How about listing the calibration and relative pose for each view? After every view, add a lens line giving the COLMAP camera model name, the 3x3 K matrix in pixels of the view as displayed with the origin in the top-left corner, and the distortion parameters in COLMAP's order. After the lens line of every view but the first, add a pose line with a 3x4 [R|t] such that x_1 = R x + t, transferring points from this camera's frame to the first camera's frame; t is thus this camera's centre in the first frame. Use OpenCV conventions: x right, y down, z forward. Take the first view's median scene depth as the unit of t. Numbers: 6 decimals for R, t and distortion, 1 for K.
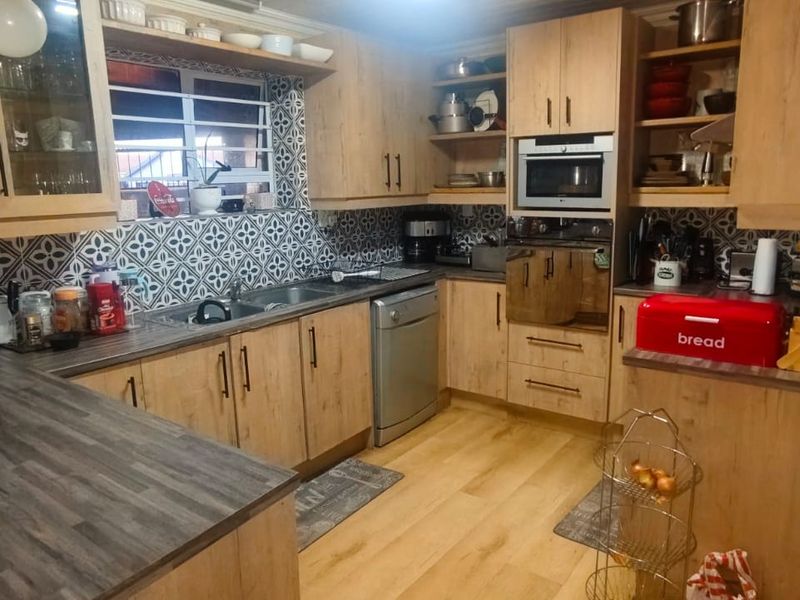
lens RADIAL K [[603.0, 0, 399.7], [0, 603.0, 304.9], [0, 0, 1]] dist [-0.083254, 0.102439]
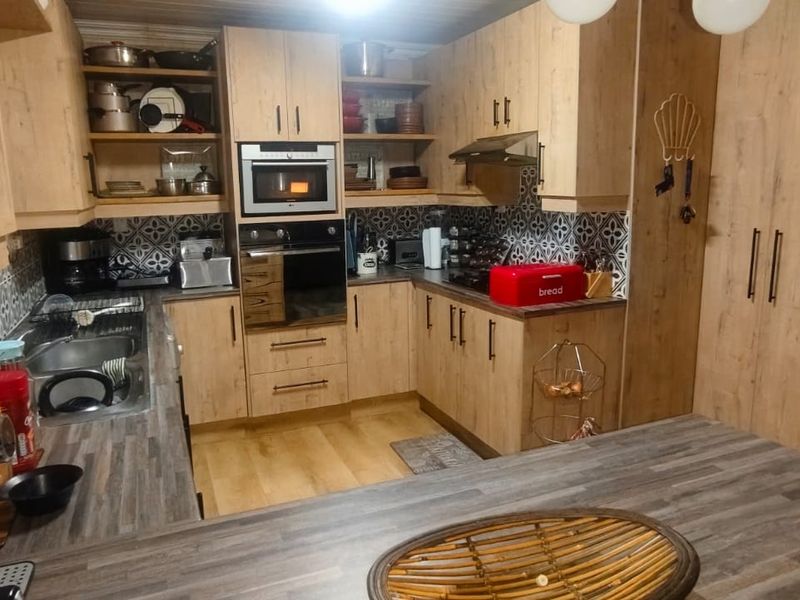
lens RADIAL K [[603.0, 0, 402.2], [0, 603.0, 300.3], [0, 0, 1]] dist [-0.083254, 0.102439]
pose [[0.507689, -0.156401, 0.847225, -0.526725], [0.183240, 0.980487, 0.071197, -0.050440], [-0.841828, 0.119100, 0.526441, 0.302905]]
